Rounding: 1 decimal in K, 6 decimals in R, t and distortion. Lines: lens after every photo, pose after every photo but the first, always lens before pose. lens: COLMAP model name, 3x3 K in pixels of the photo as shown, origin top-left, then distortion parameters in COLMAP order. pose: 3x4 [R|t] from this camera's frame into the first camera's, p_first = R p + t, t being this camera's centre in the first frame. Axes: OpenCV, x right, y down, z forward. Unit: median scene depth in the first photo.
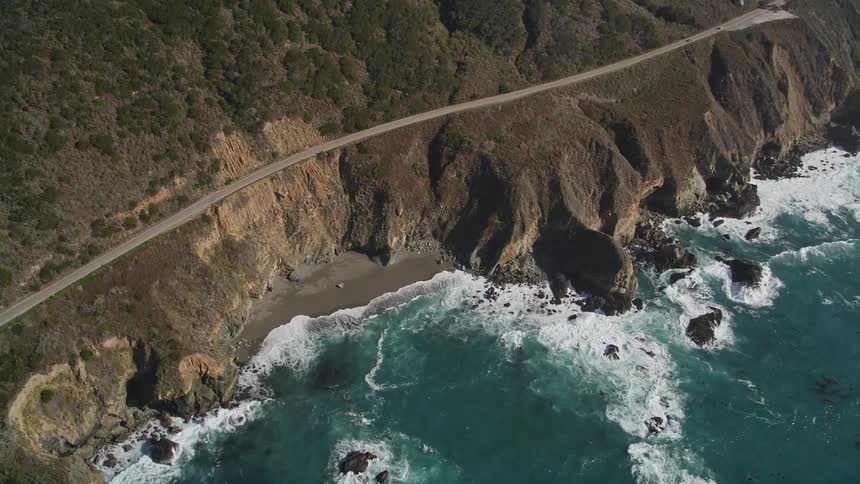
lens RADIAL K [[690.6, 0, 429.7], [0, 690.6, 240.3], [0, 0, 1]] dist [-0.037790, -0.000864]
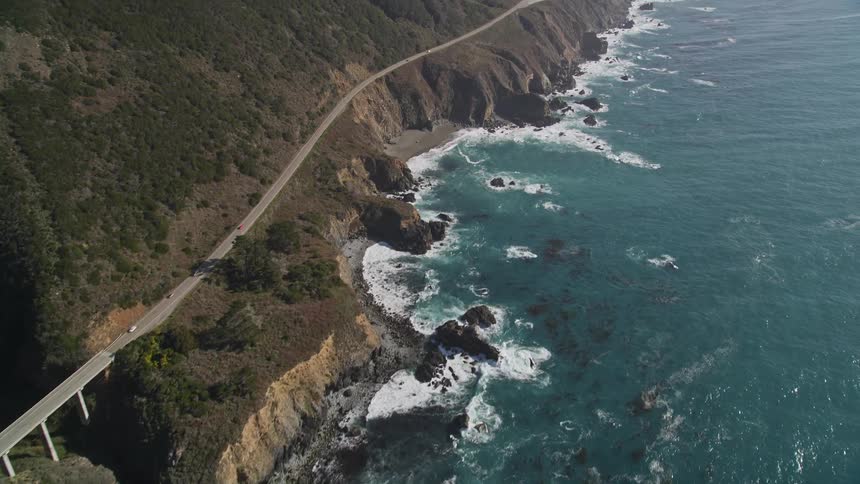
lens RADIAL K [[690.6, 0, 430.1], [0, 690.6, 243.2], [0, 0, 1]] dist [-0.037790, -0.000864]
pose [[0.876897, -0.239442, 0.416796, -0.863915], [0.288904, 0.955546, -0.058880, 0.410620], [-0.384170, 0.172045, 0.907091, -0.554032]]
